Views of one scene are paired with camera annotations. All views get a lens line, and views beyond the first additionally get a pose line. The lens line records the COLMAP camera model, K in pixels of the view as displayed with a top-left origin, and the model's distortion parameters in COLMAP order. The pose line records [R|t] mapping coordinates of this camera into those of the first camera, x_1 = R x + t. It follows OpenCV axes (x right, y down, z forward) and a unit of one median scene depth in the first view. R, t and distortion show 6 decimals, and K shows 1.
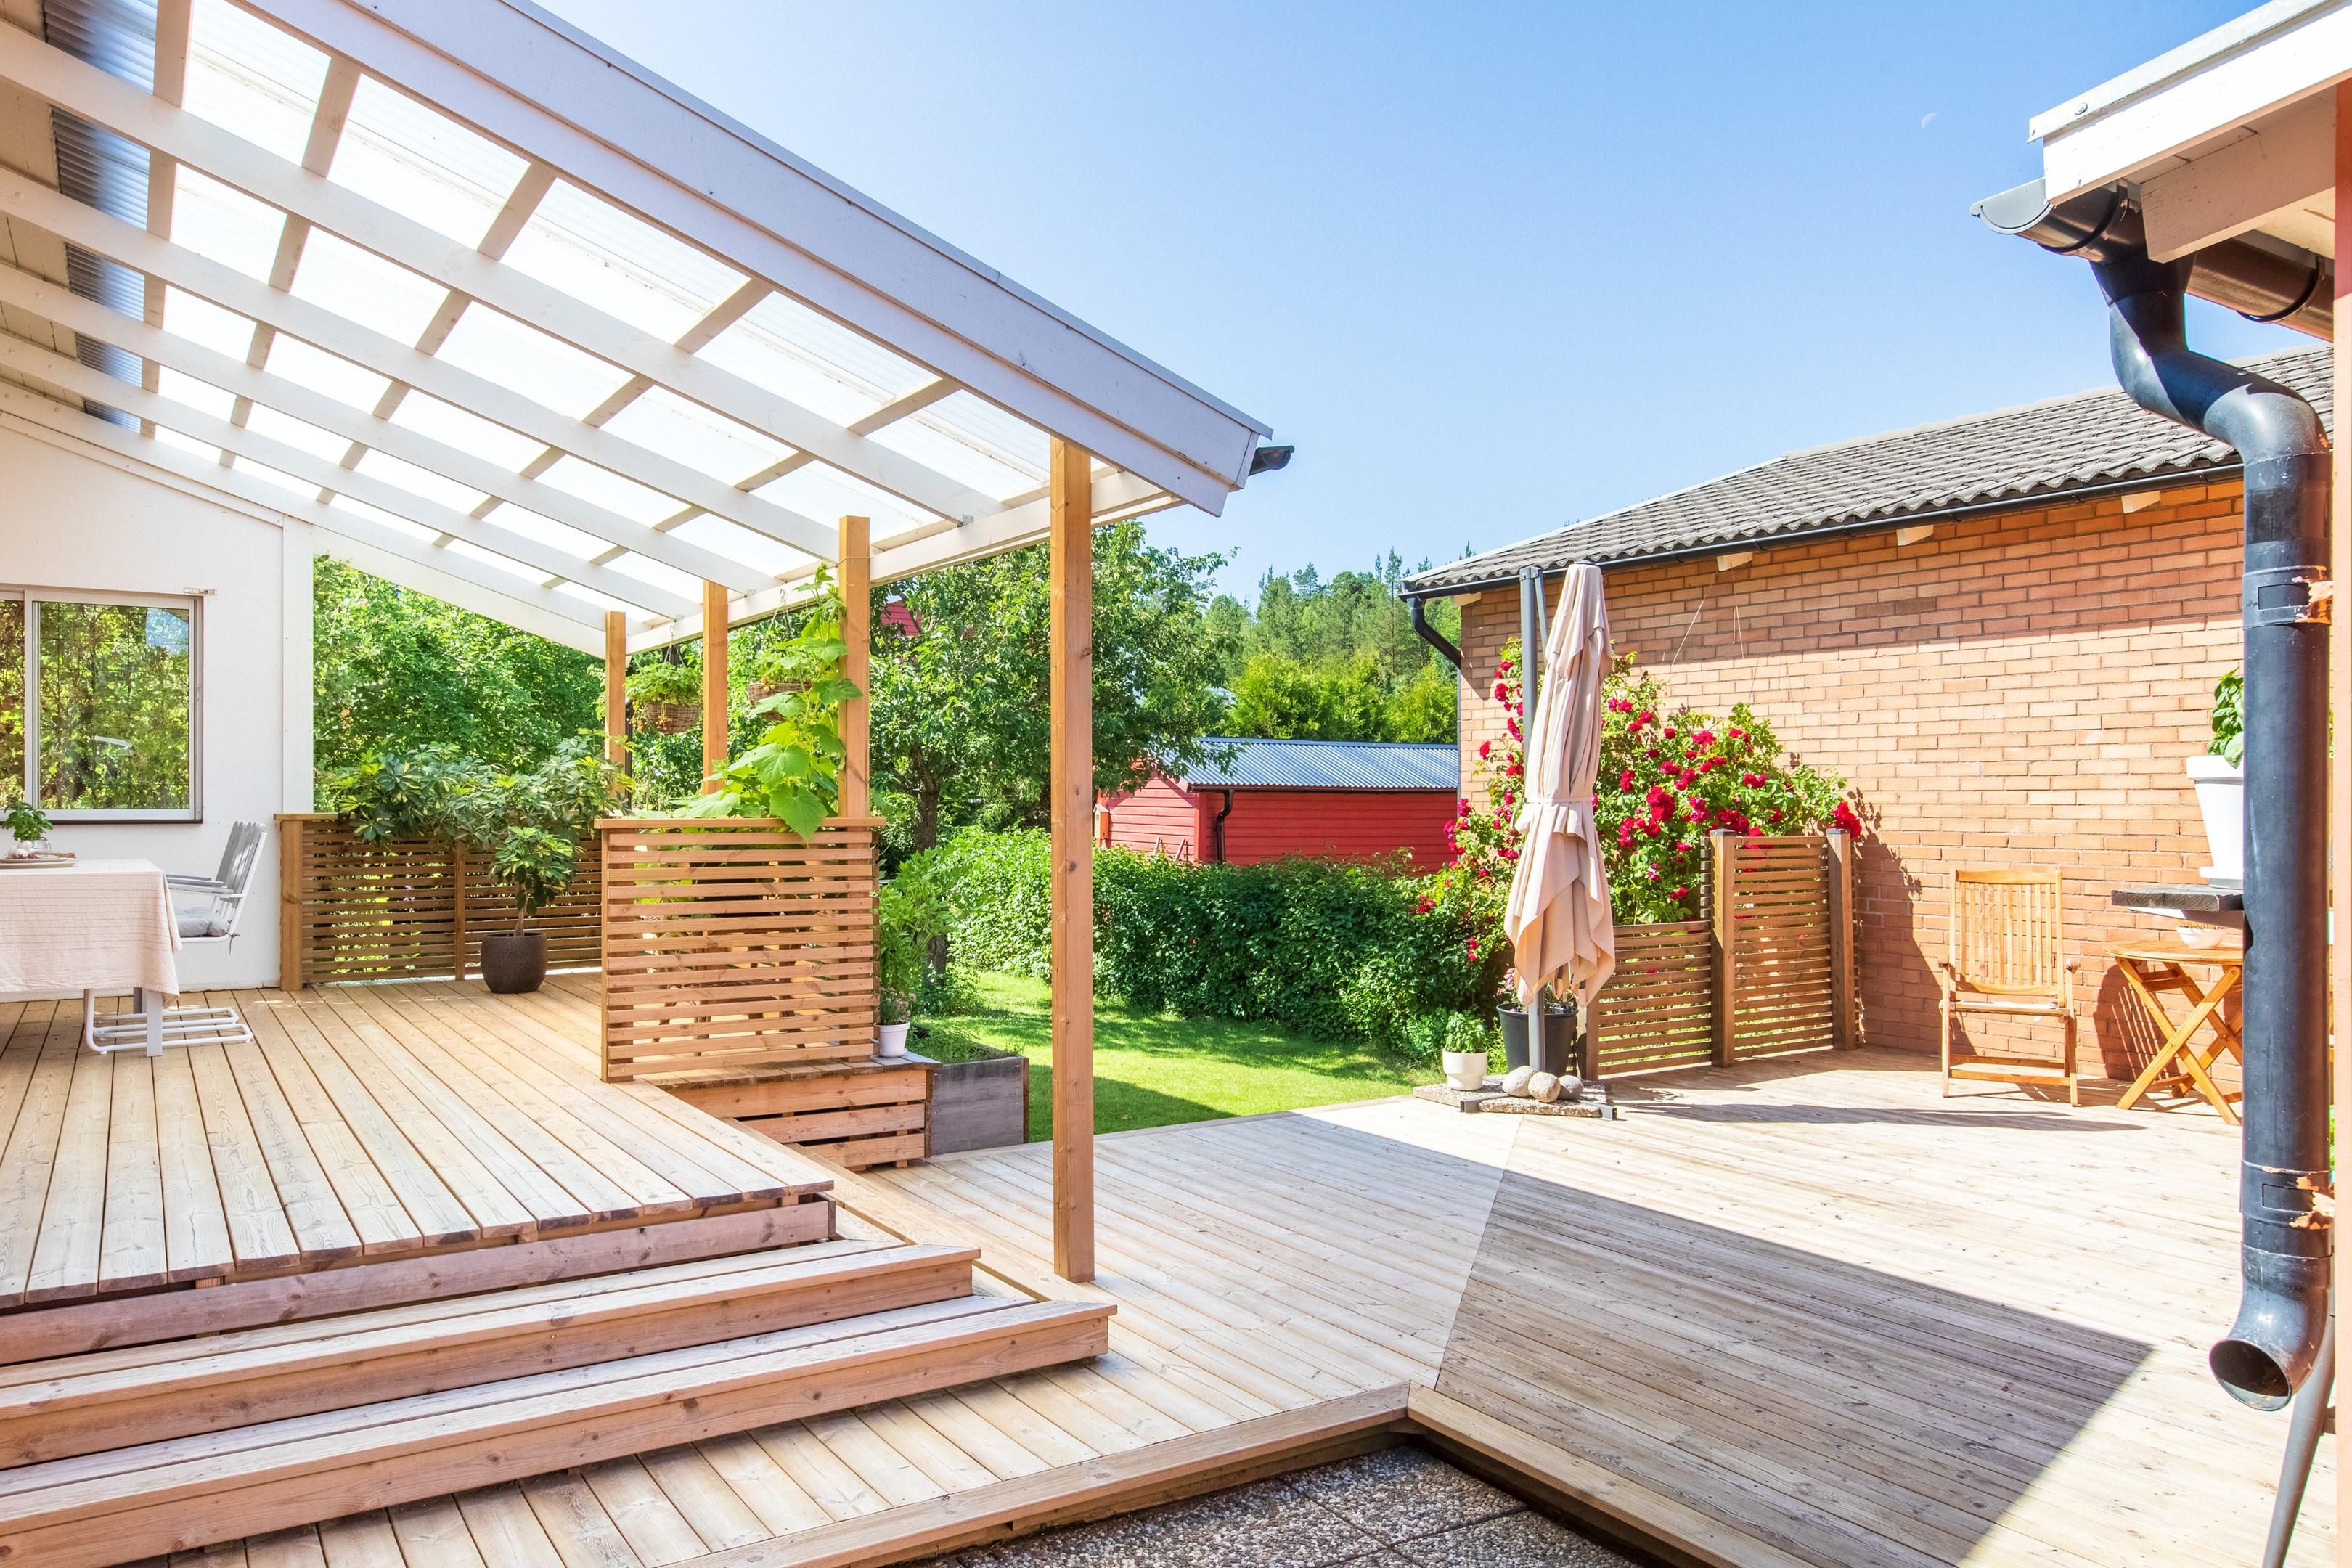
lens RADIAL K [[1629.9, 0, 1180.9], [0, 1629.9, 785.2], [0, 0, 1]] dist [0.005134, 0.002557]
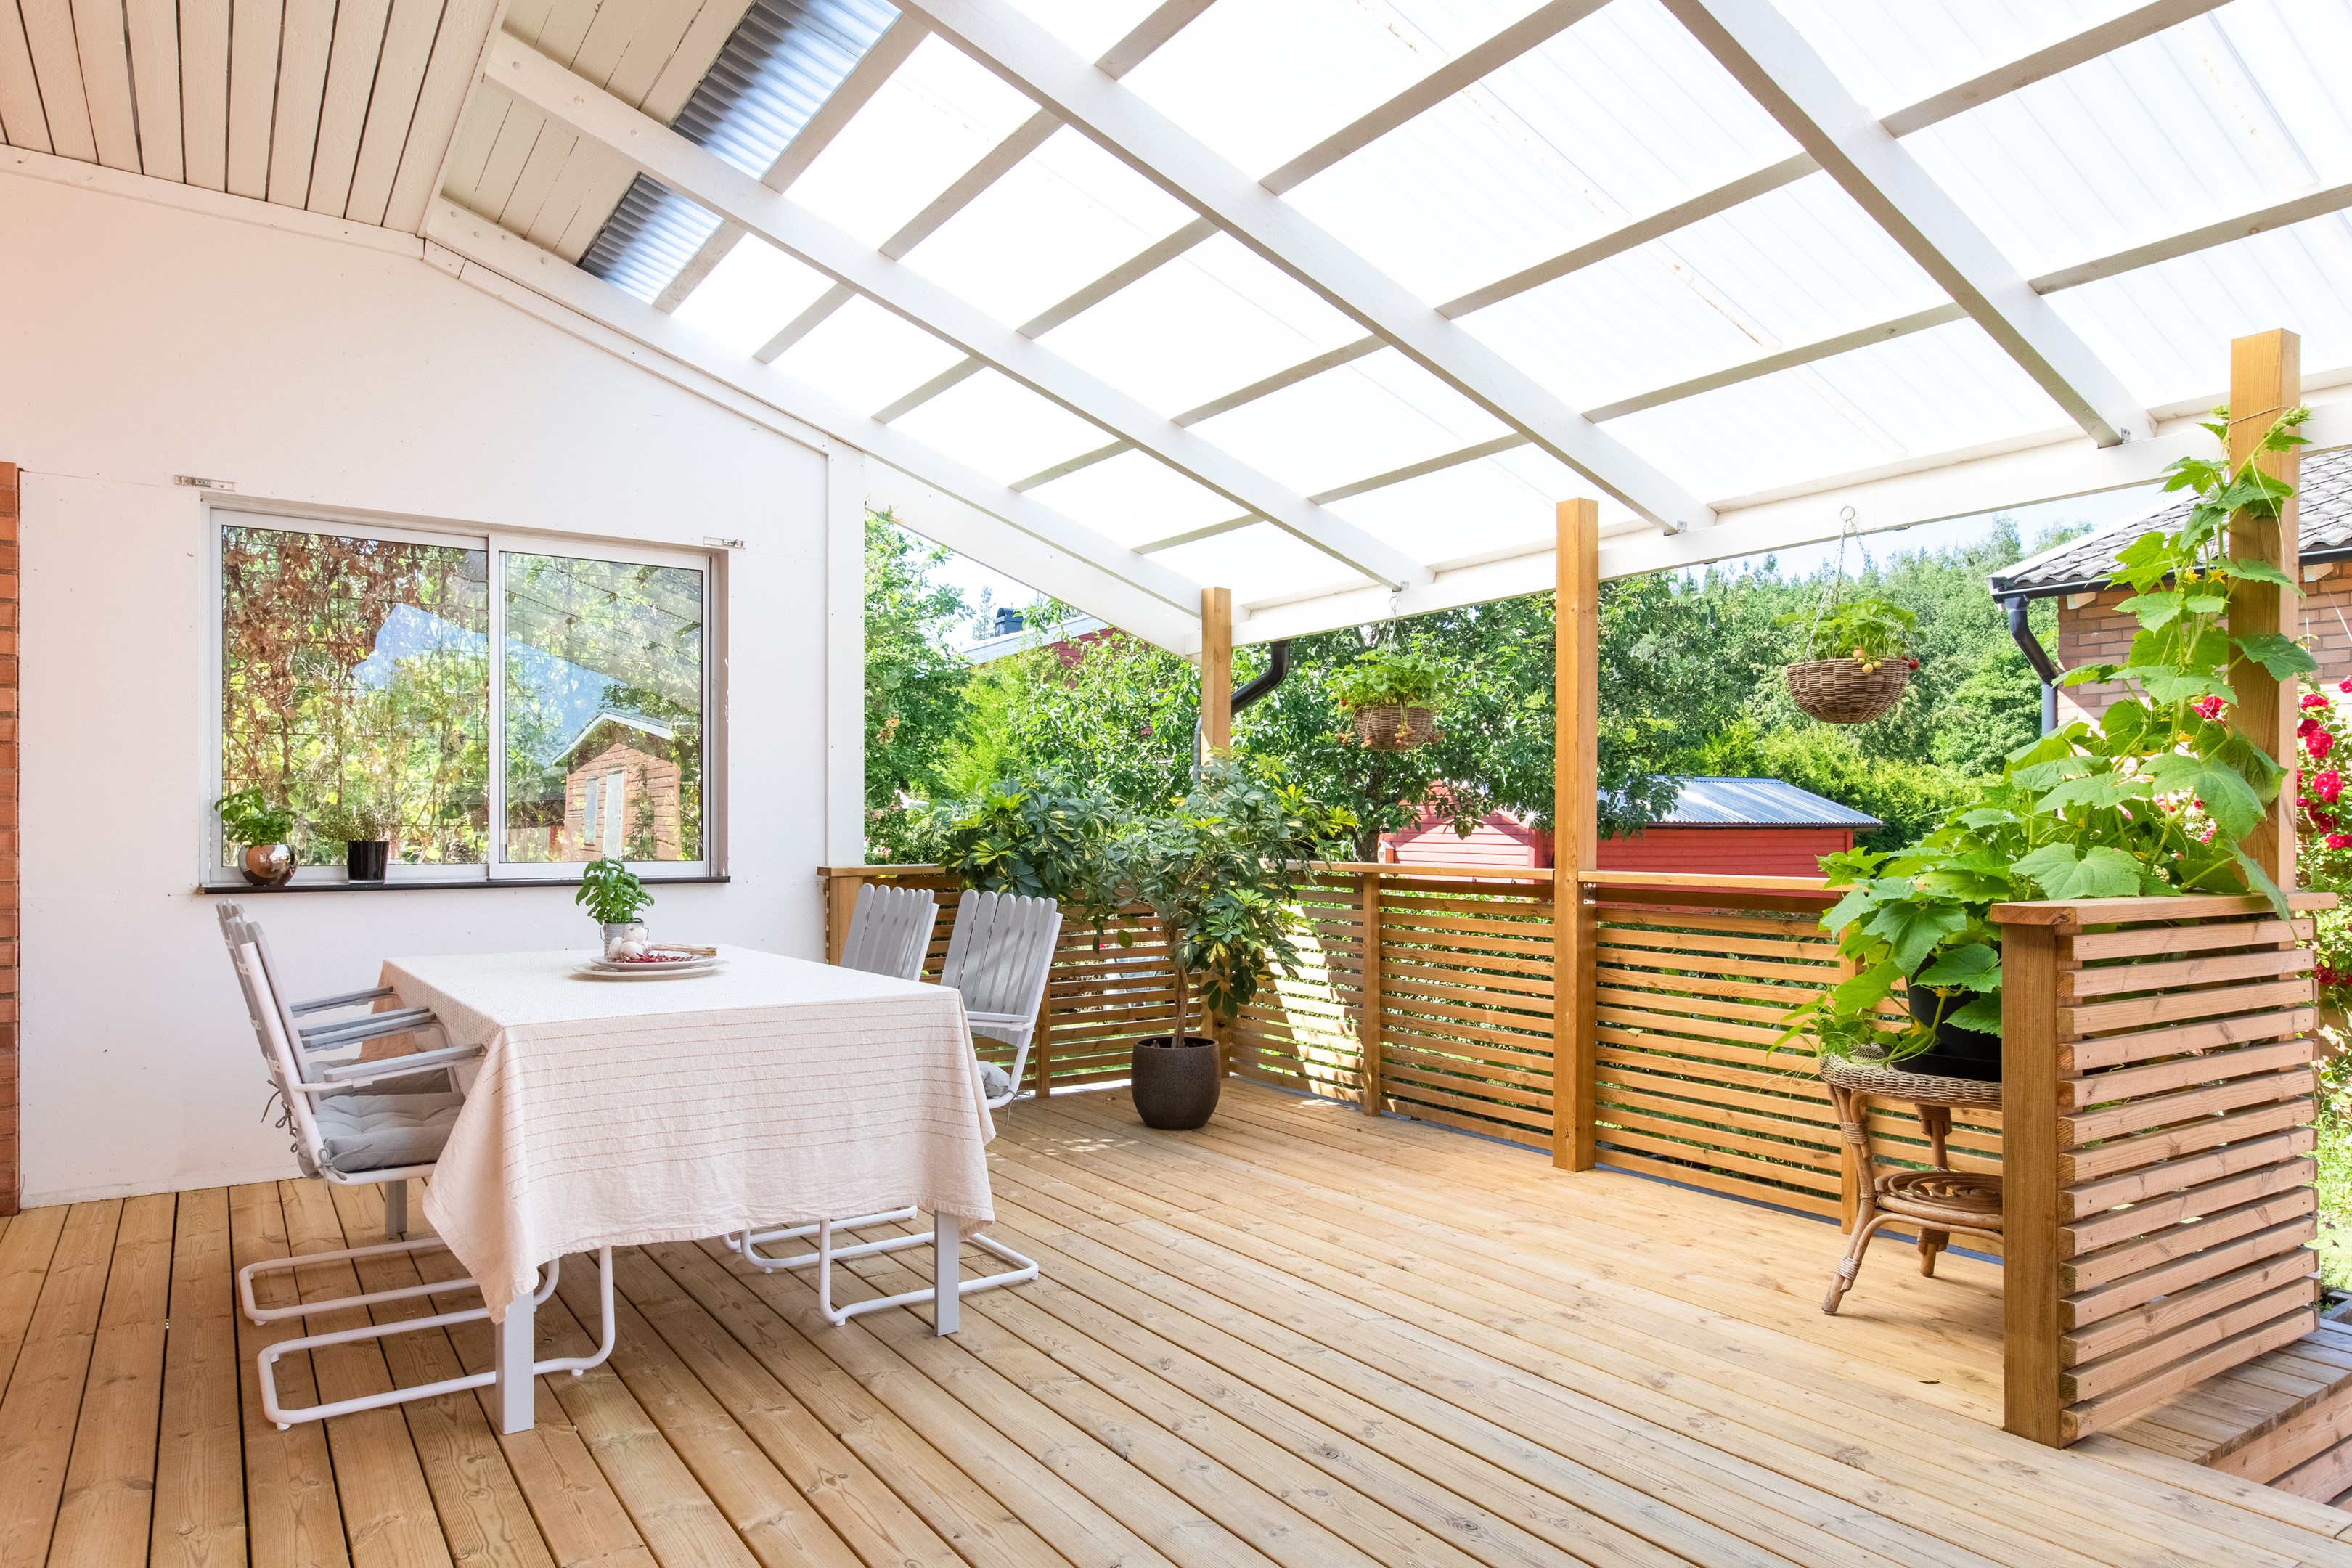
lens RADIAL K [[1420.7, 0, 1126.8], [0, 1420.7, 820.5], [0, 0, 1]] dist [0.021236, 0.000078]
pose [[0.999951, 0.002175, 0.009663, -0.437213], [-0.002171, 0.999998, -0.000369, -0.002686], [-0.009664, 0.000348, 0.999953, 0.402447]]
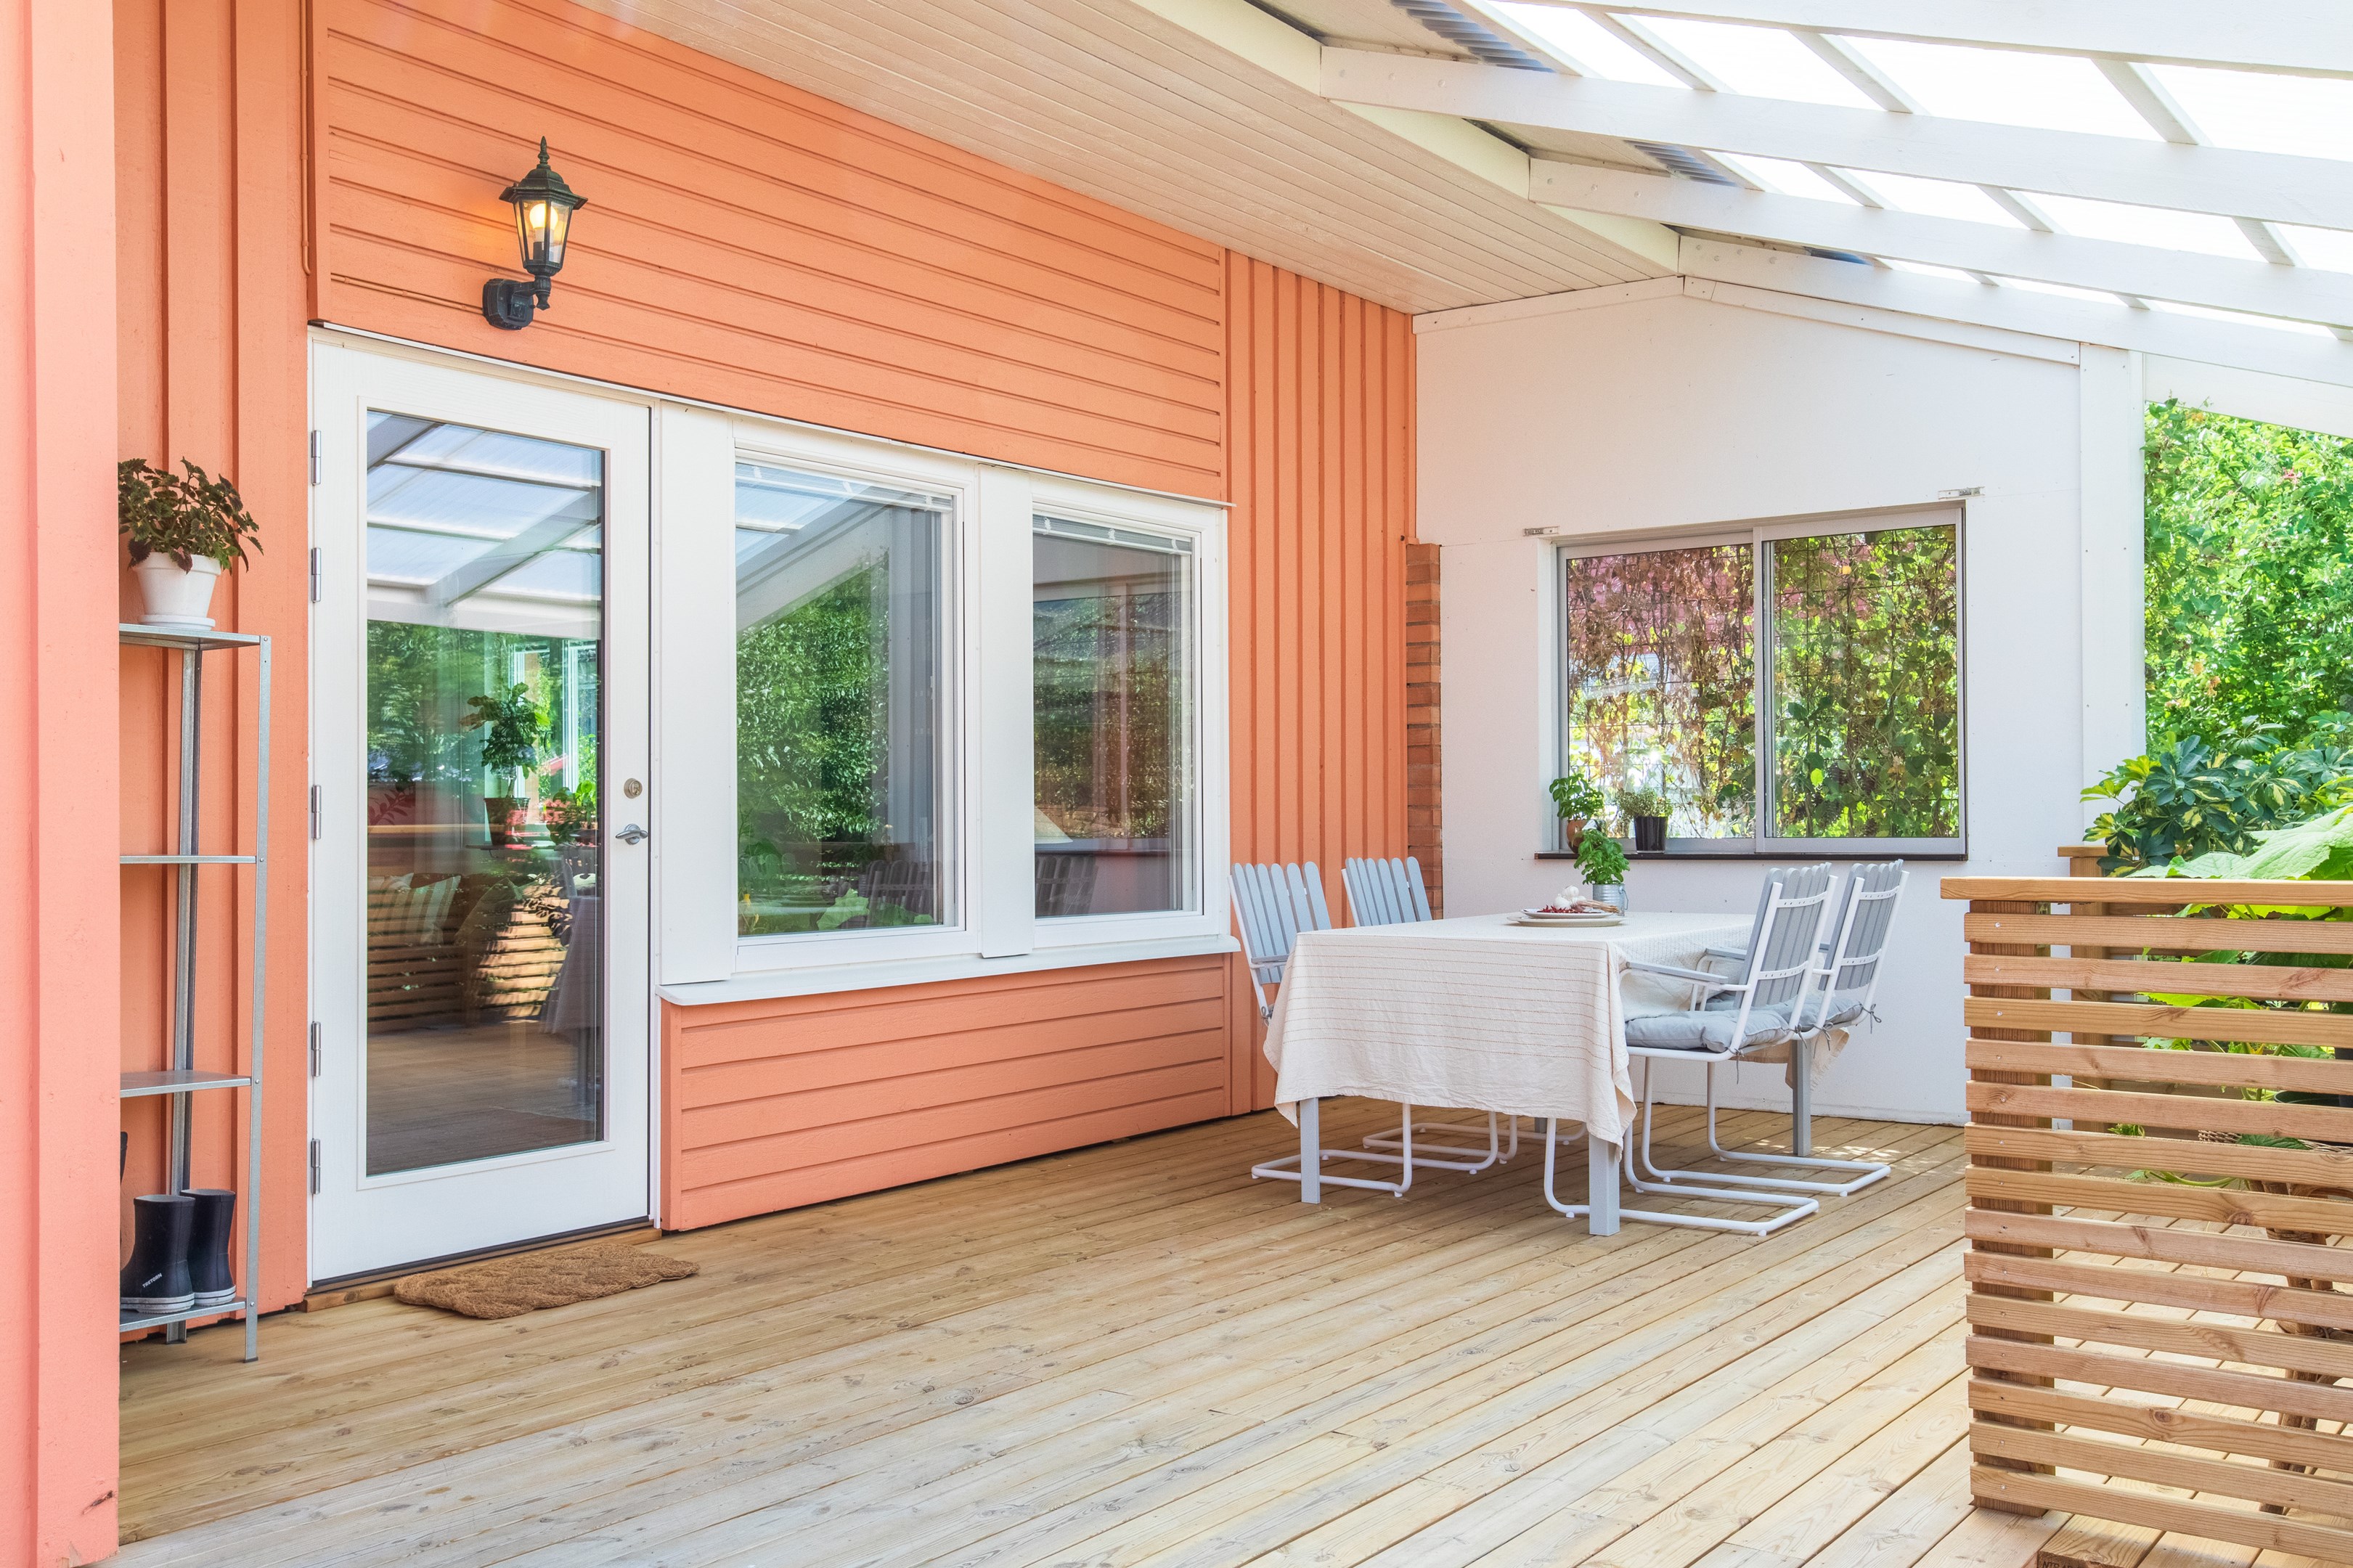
lens RADIAL K [[2112.9, 0, 1177.0], [0, 2112.9, 788.6], [0, 0, 1]] dist [-0.006461, -0.001226]
pose [[0.357705, -0.014932, -0.933715, 0.047416], [0.010674, 0.999872, -0.011900, 0.001923], [0.933774, -0.005710, 0.357818, 0.426886]]
